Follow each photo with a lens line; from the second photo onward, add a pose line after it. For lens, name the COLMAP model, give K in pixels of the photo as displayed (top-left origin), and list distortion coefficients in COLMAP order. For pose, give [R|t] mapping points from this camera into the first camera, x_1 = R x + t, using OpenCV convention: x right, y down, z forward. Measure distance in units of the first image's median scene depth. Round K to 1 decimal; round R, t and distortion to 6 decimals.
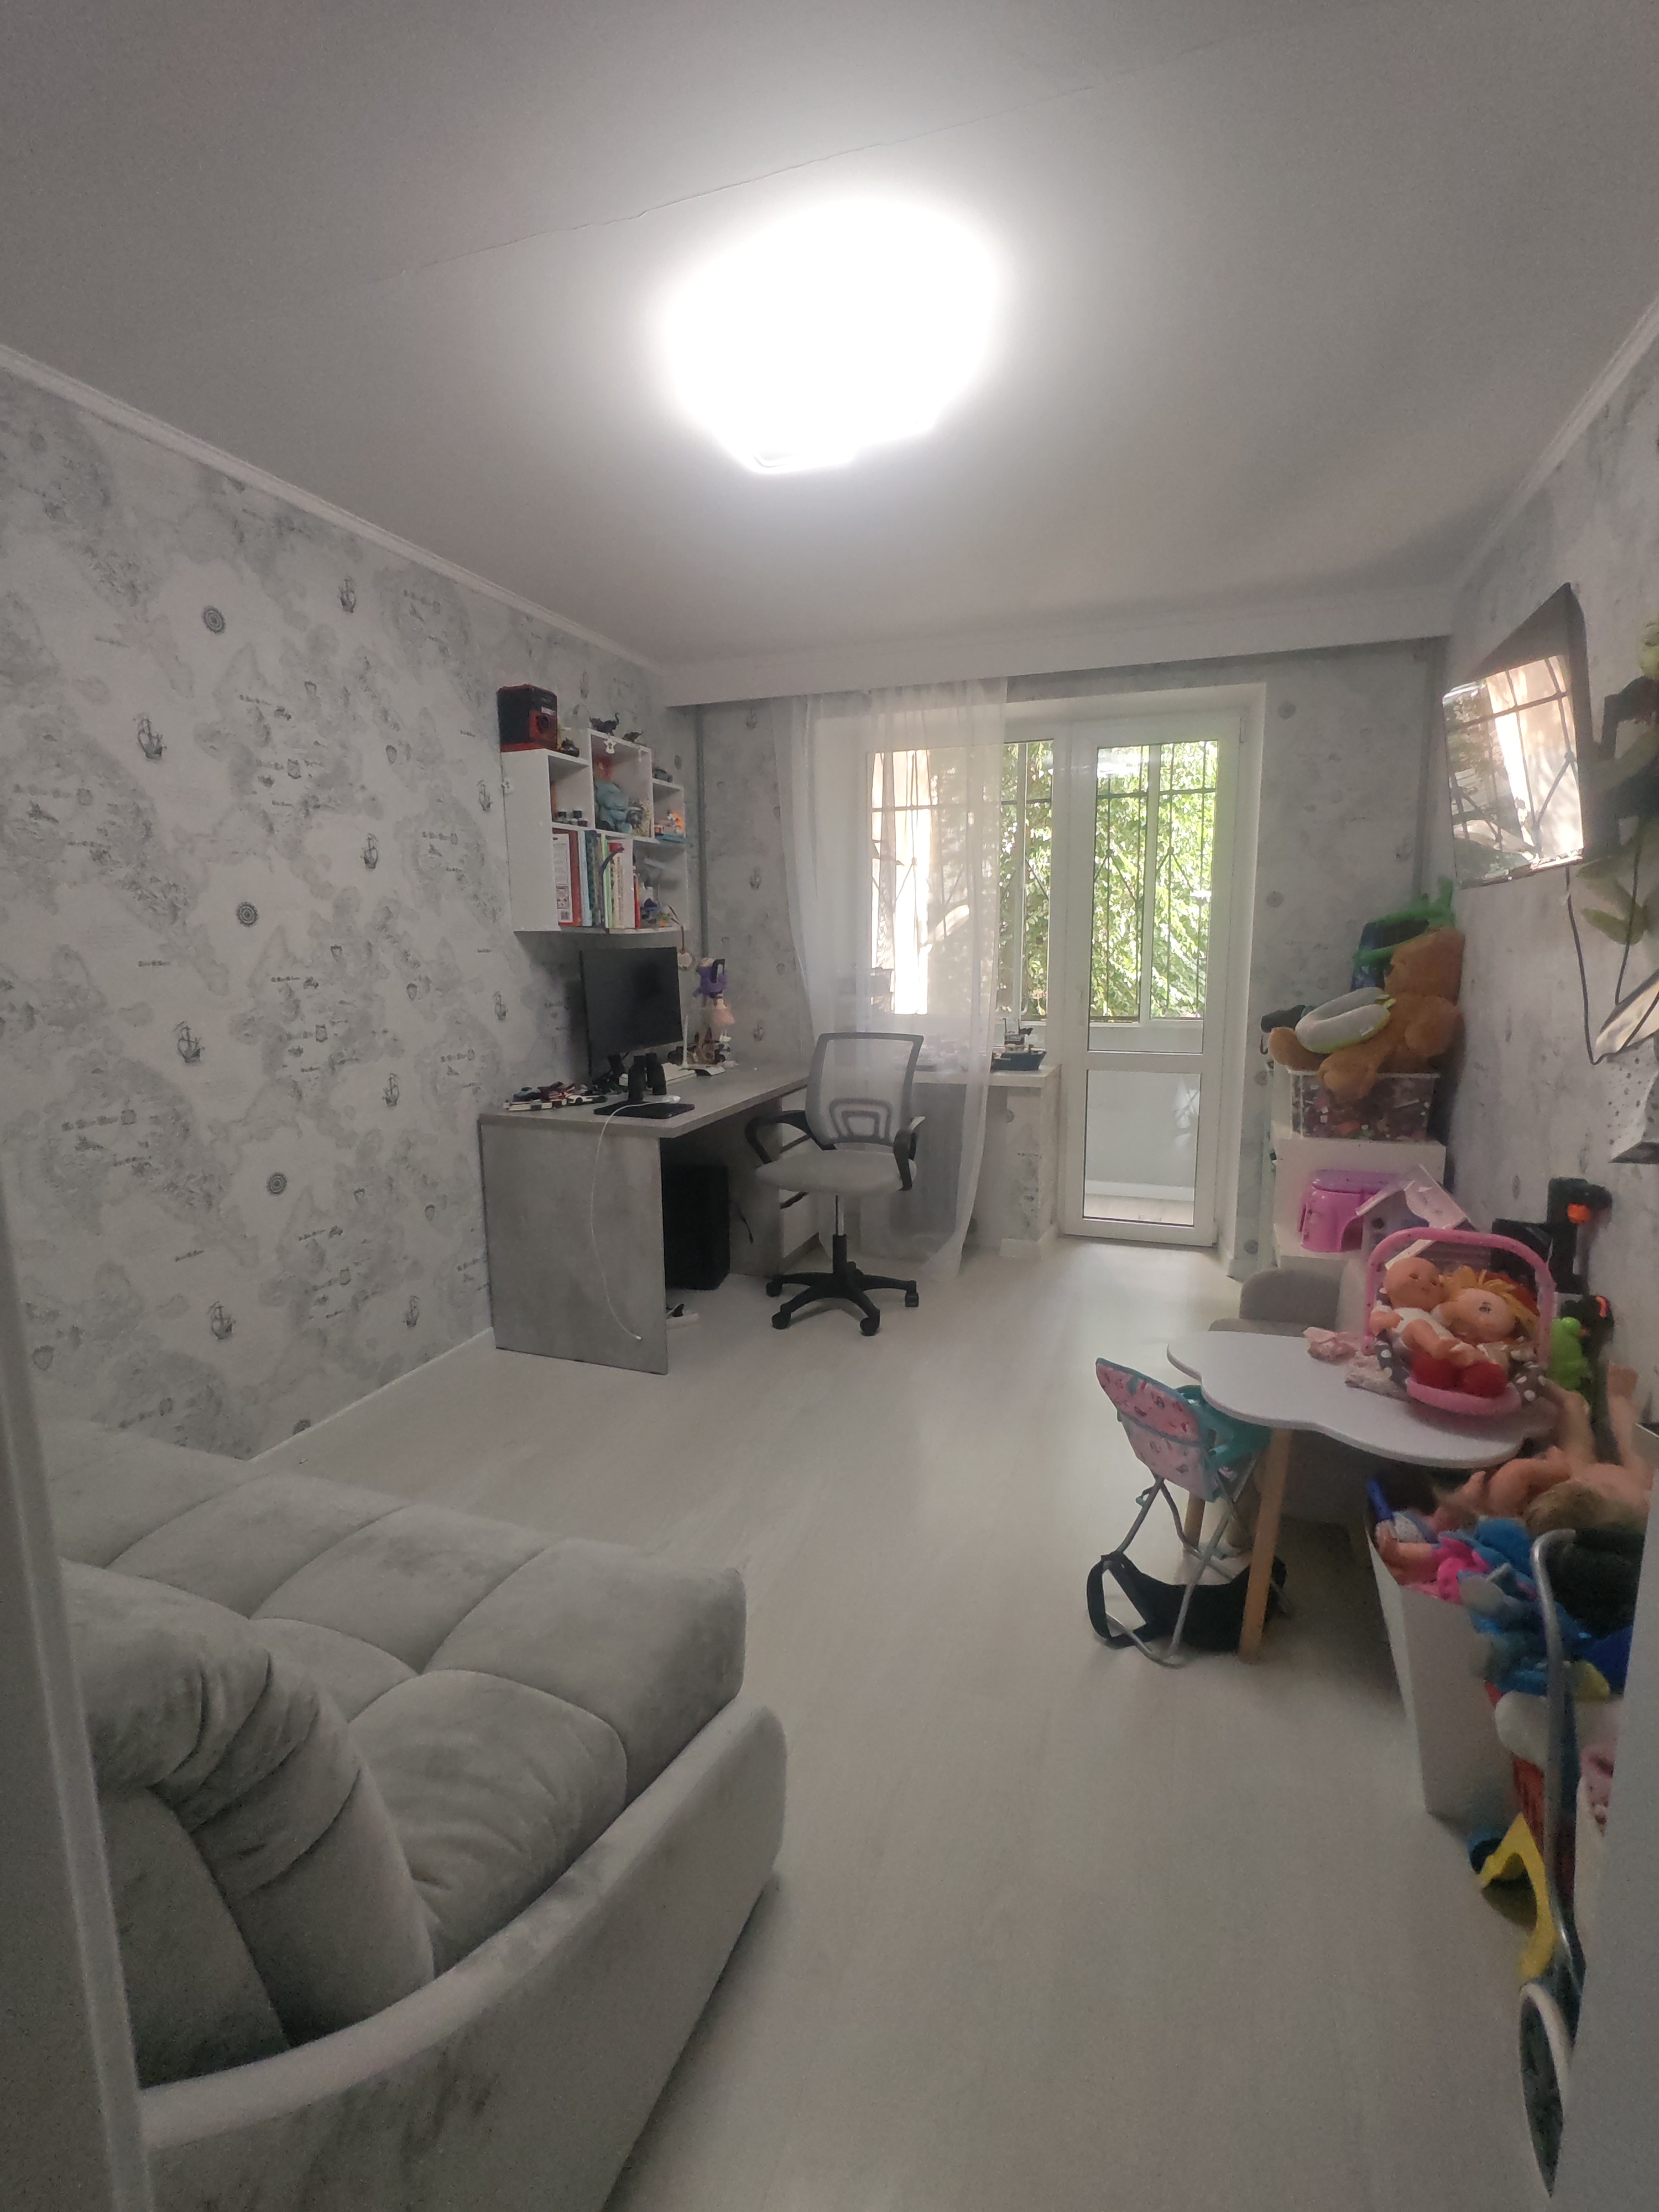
lens RADIAL K [[1014.3, 0, 815.2], [0, 1014.3, 1085.6], [0, 0, 1]] dist [-0.007907, 0.003580]
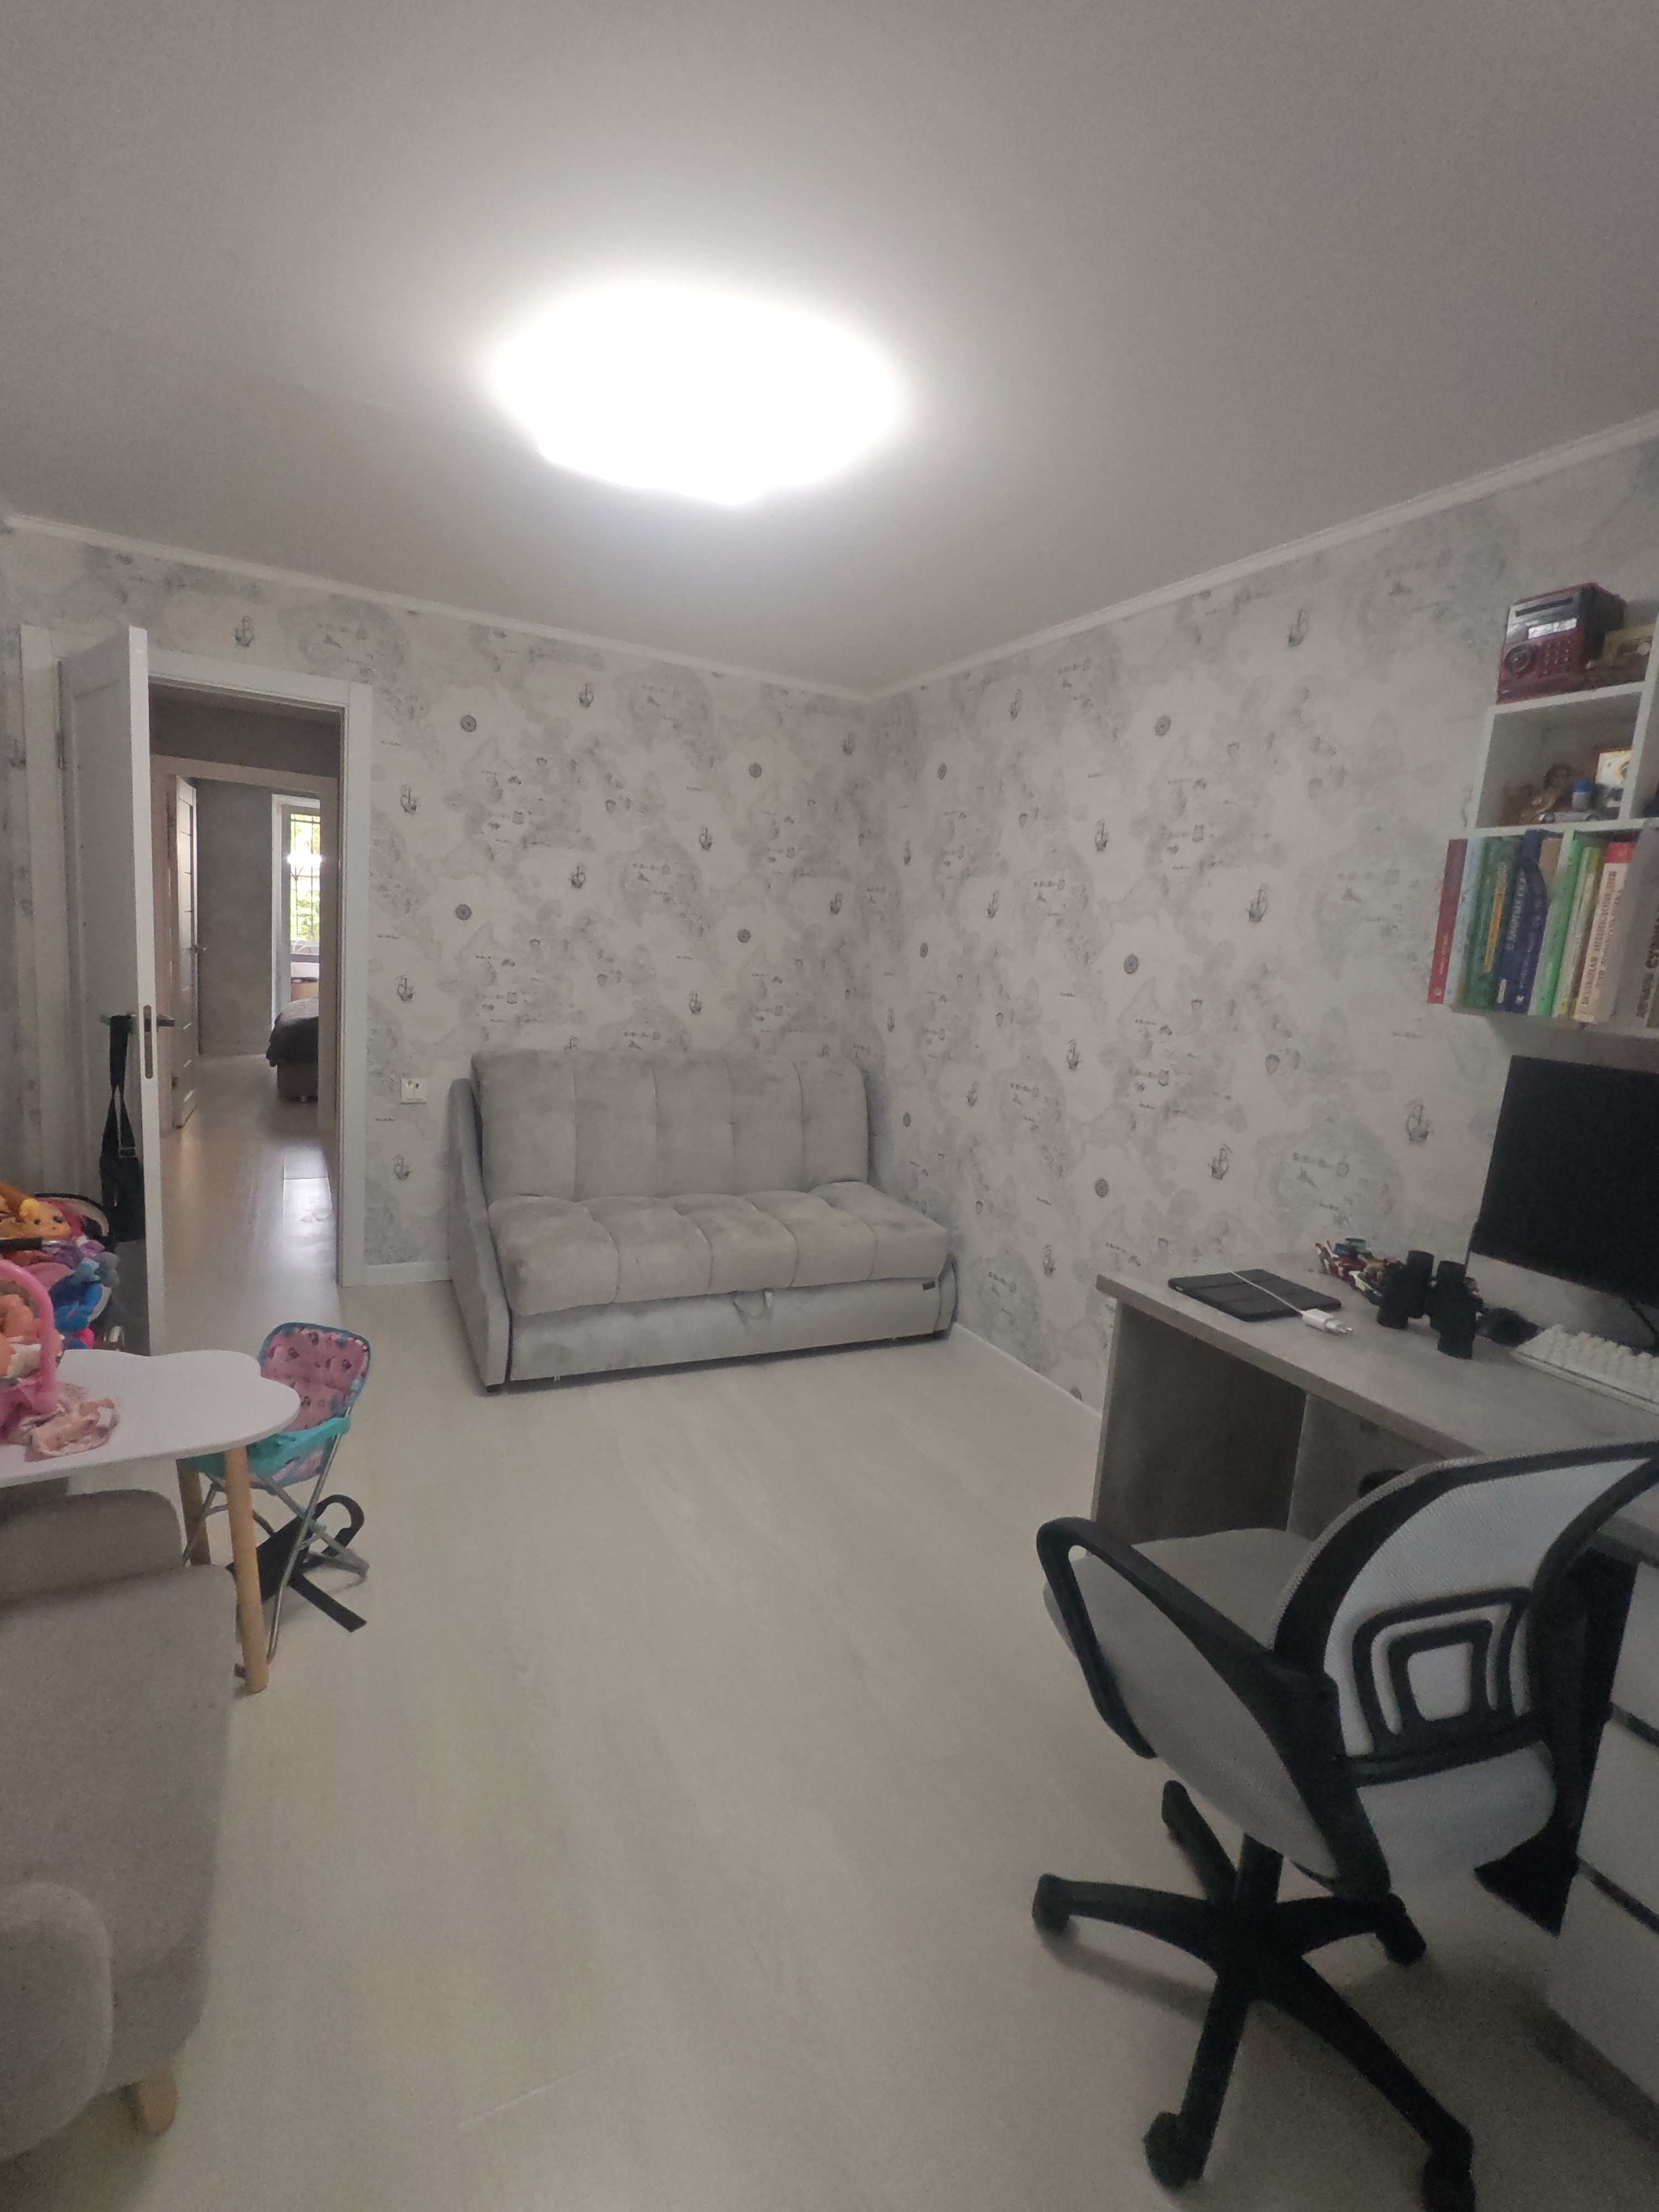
lens RADIAL K [[1014.3, 0, 836.0], [0, 1014.3, 1113.2], [0, 0, 1]] dist [-0.007907, 0.003580]
pose [[-0.662994, 0.068282, -0.745505, 0.589029], [-0.195797, 0.945353, 0.260713, -0.248366], [0.722567, 0.318819, -0.613393, 1.547747]]
